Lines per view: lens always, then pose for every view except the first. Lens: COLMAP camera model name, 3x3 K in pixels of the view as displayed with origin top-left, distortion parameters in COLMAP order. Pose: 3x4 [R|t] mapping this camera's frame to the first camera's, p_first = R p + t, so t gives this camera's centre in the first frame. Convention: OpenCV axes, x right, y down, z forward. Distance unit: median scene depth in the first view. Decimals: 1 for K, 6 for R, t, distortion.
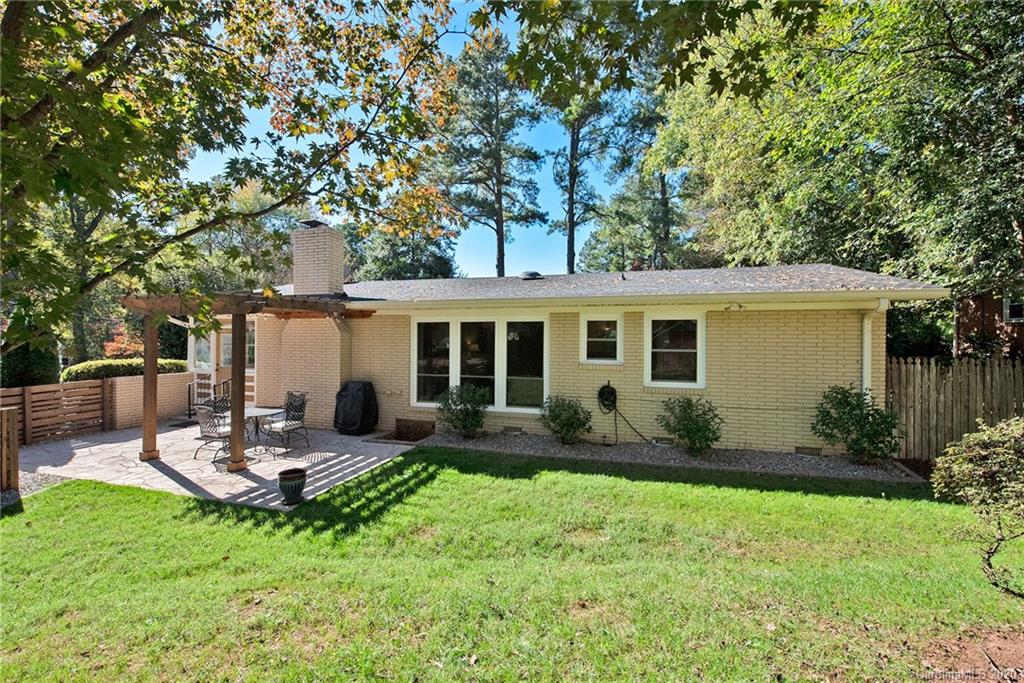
lens RADIAL K [[417.8, 0, 508.3], [0, 417.8, 339.6], [0, 0, 1]] dist [-0.008654, -0.001827]
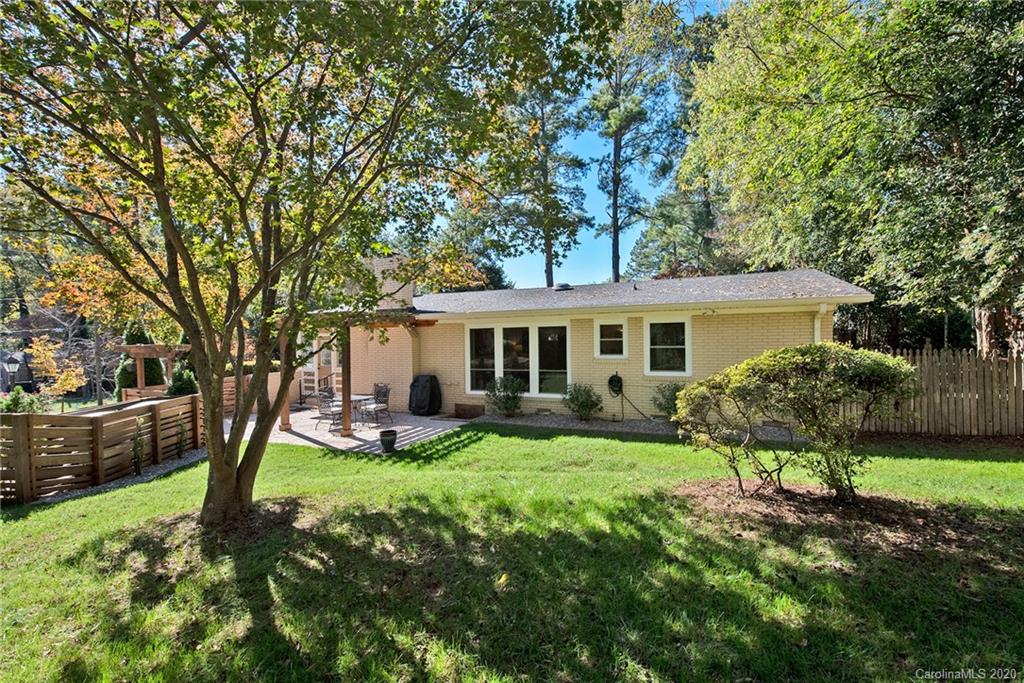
lens RADIAL K [[417.8, 0, 517.2], [0, 417.8, 345.1], [0, 0, 1]] dist [-0.008654, -0.001827]
pose [[0.993274, -0.018583, -0.114290, 0.076543], [0.019963, 0.999741, 0.010937, -0.002060], [0.114057, -0.013145, 0.993387, -0.270532]]
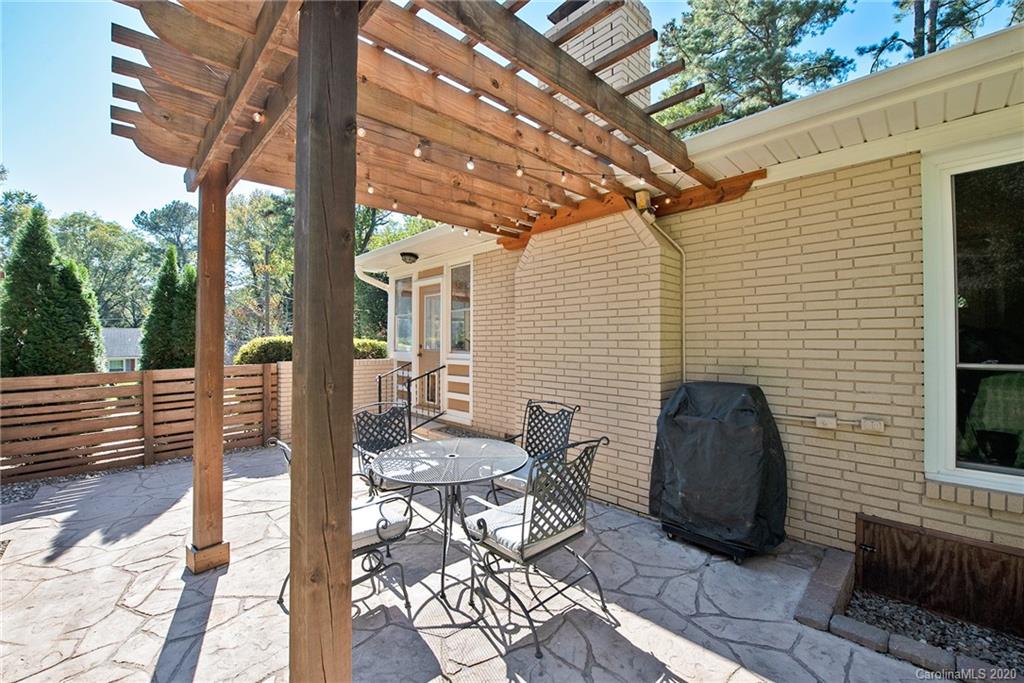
lens RADIAL K [[417.8, 0, 516.0], [0, 417.8, 341.3], [0, 0, 1]] dist [-0.008654, -0.001827]
pose [[0.882369, -0.006082, -0.470519, -0.362688], [0.004735, 0.999981, -0.004046, 0.070595], [0.470535, 0.001342, 0.882380, 0.663258]]
